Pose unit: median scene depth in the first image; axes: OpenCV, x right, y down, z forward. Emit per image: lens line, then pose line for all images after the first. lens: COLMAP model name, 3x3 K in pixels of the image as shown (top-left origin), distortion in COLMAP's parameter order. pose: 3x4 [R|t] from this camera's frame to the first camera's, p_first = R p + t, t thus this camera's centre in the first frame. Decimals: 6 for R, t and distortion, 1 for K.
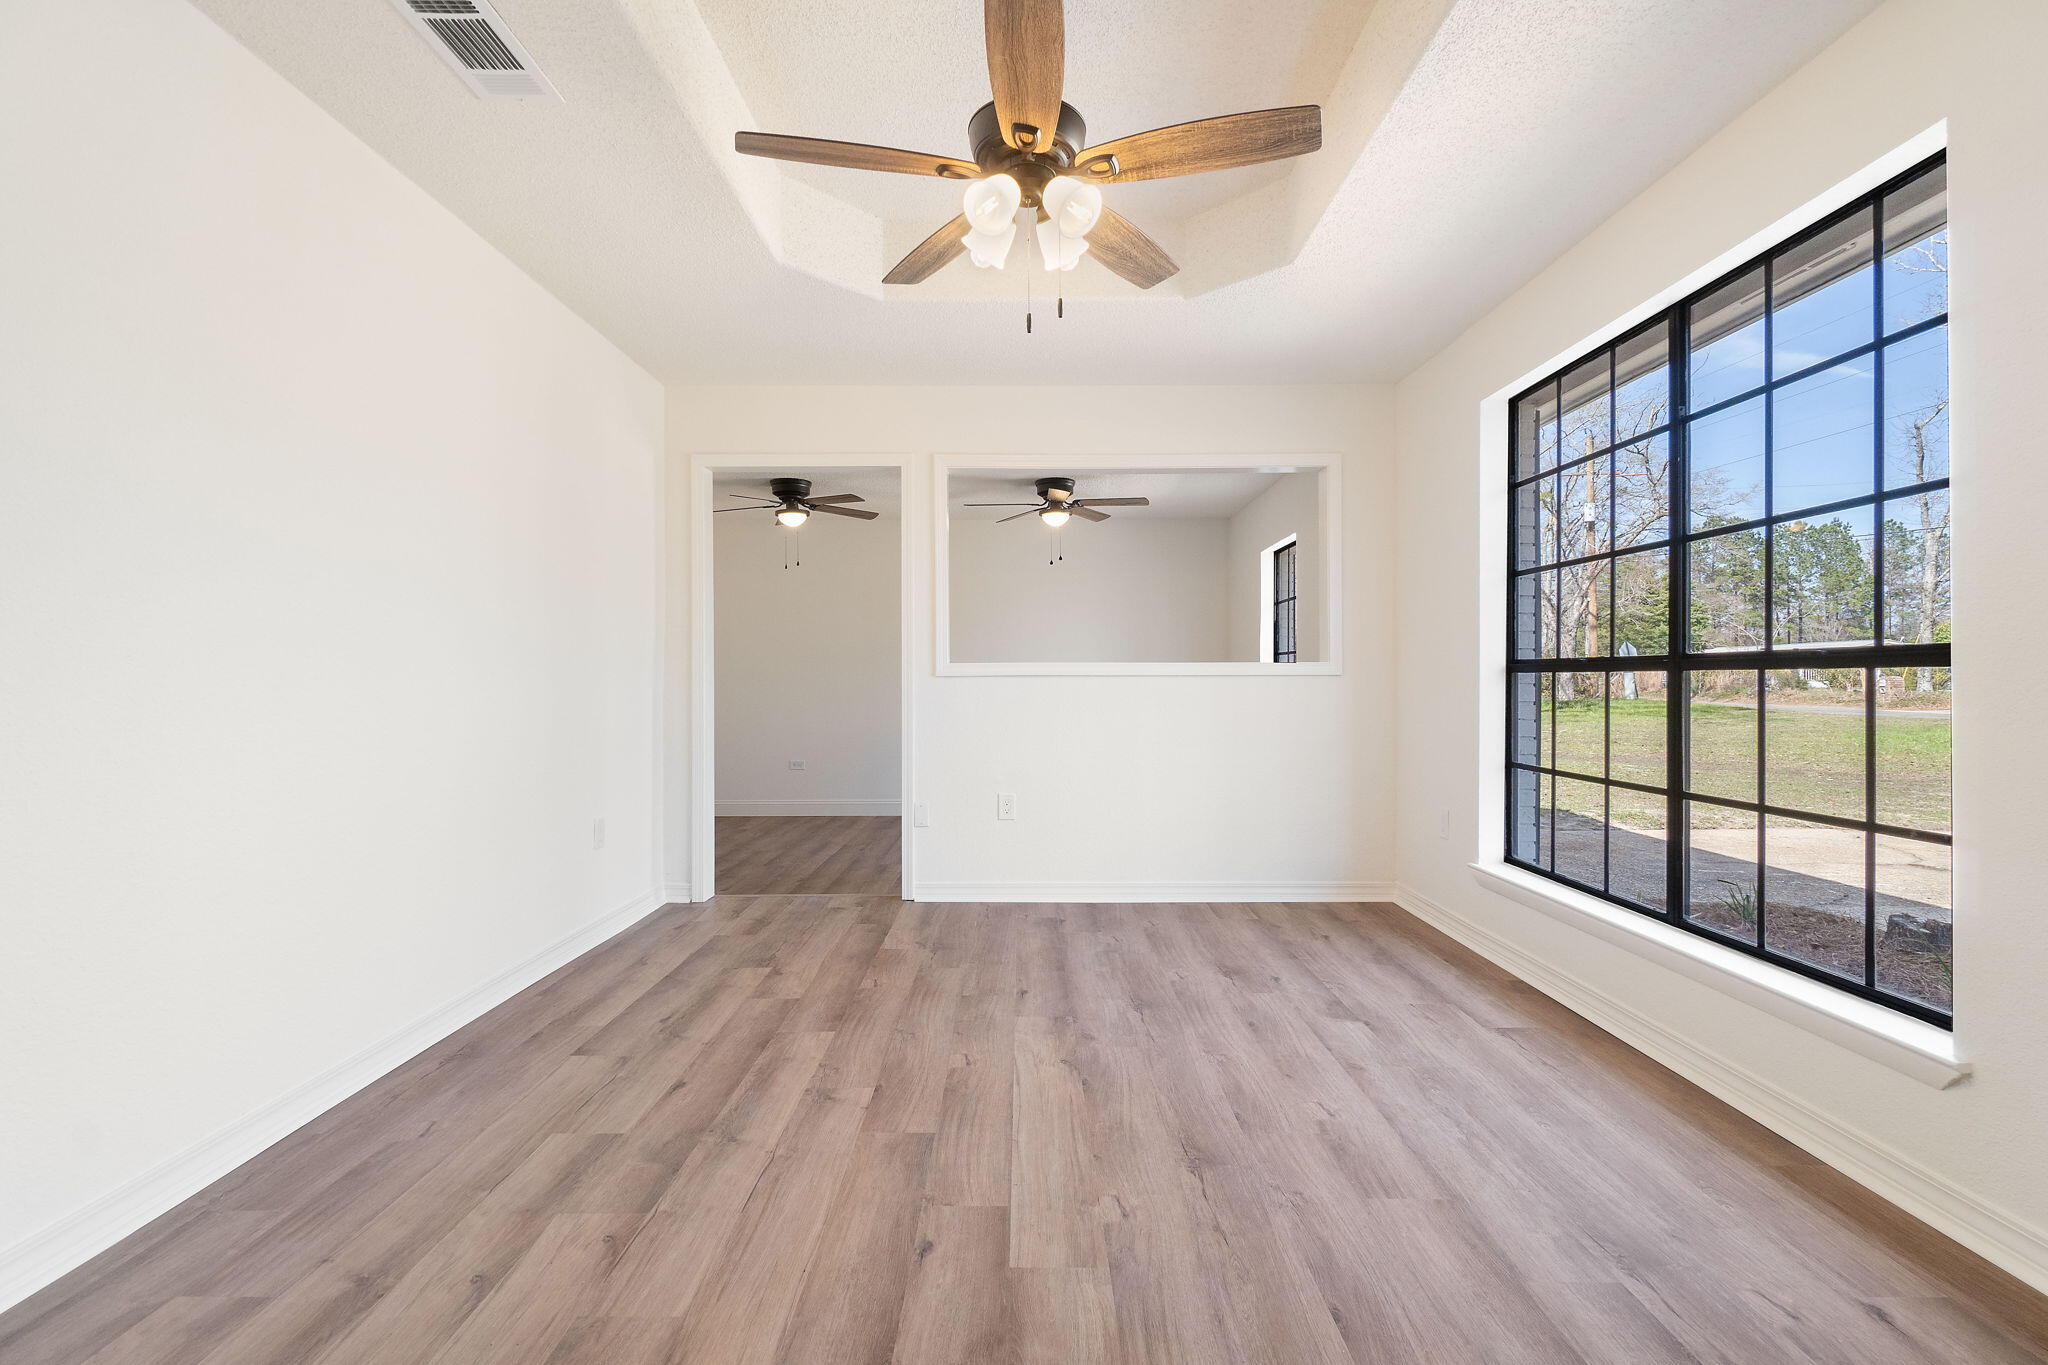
lens RADIAL K [[907.6, 0, 999.3], [0, 907.6, 678.5], [0, 0, 1]] dist [0.004287, -0.000043]
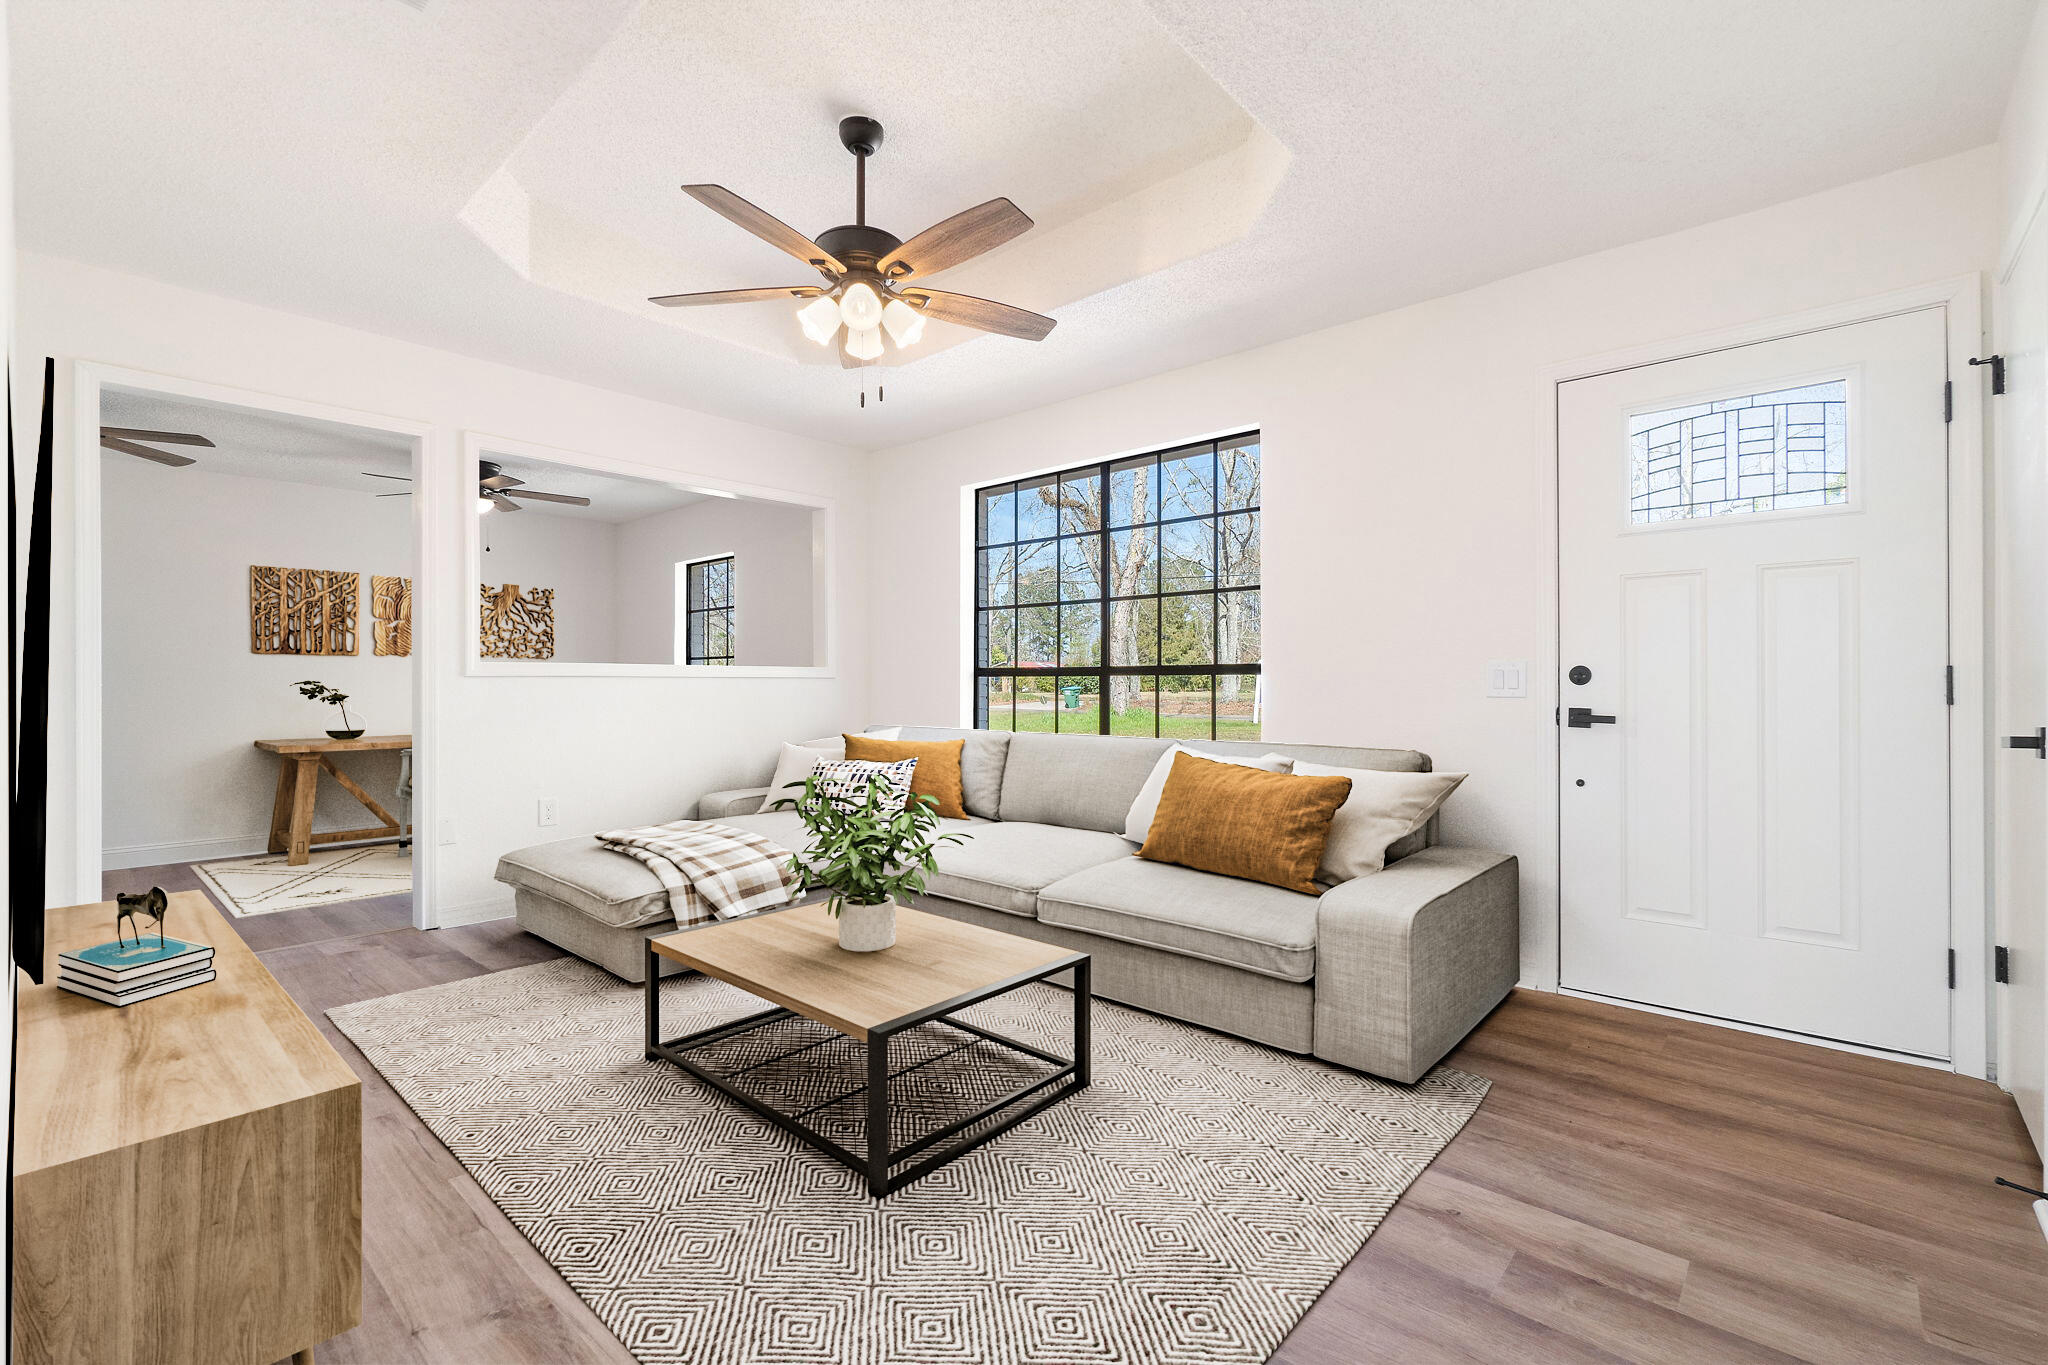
lens RADIAL K [[907.6, 0, 987.7], [0, 907.6, 681.5], [0, 0, 1]] dist [0.004287, -0.000043]
pose [[0.681601, 0.003441, 0.731716, -0.483805], [-0.001925, 0.999994, -0.002910, 0.005883], [-0.731721, 0.000575, 0.681604, -0.001647]]
